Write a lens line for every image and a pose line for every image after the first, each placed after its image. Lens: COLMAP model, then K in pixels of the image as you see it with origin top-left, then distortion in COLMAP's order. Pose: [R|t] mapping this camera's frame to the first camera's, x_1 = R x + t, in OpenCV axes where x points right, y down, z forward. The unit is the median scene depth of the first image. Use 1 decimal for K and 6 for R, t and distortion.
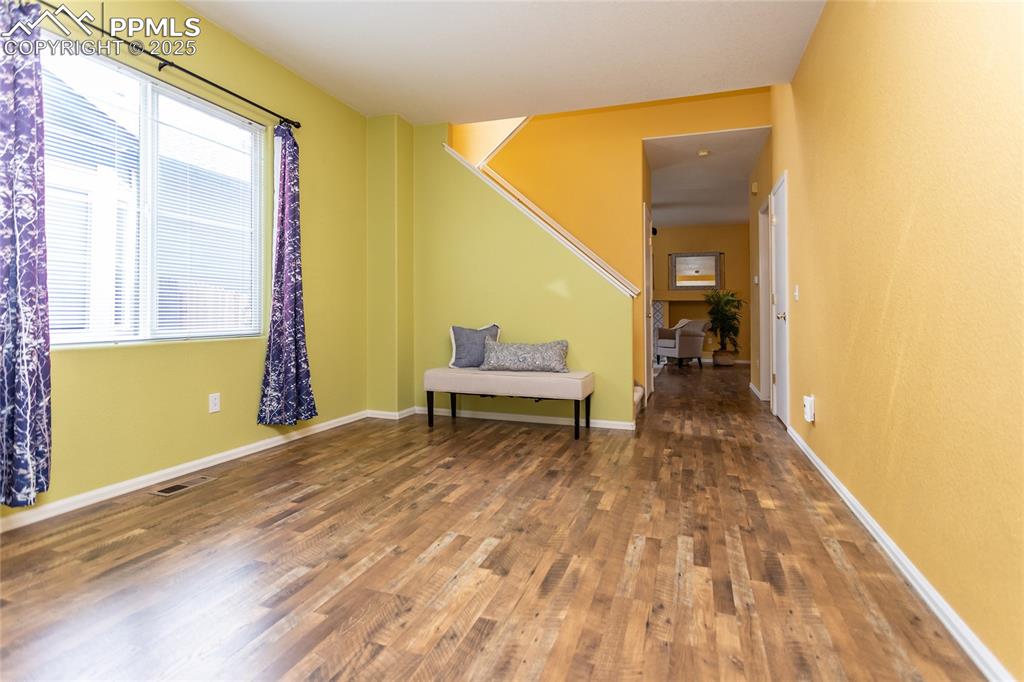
lens RADIAL K [[492.0, 0, 532.8], [0, 492.0, 302.9], [0, 0, 1]] dist [0.018162, -0.003350]
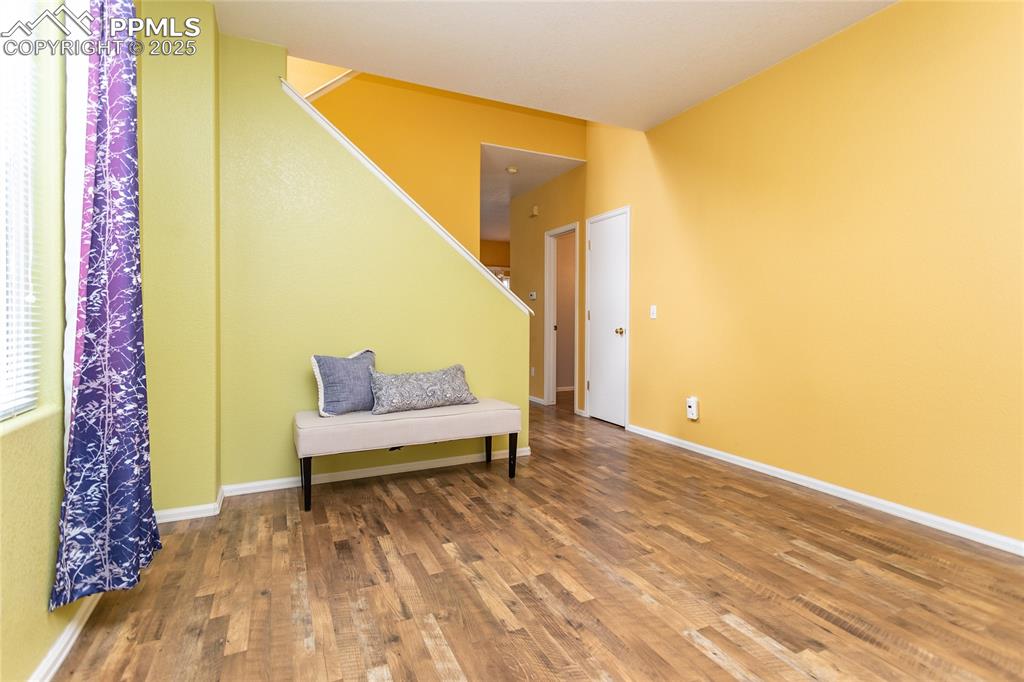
lens RADIAL K [[492.0, 0, 531.5], [0, 492.0, 323.2], [0, 0, 1]] dist [0.018162, -0.003350]
pose [[0.706568, -0.006829, 0.707612, -0.854237], [-0.012891, 0.999663, 0.022519, -0.029814], [-0.707528, -0.025033, 0.706242, 0.619568]]
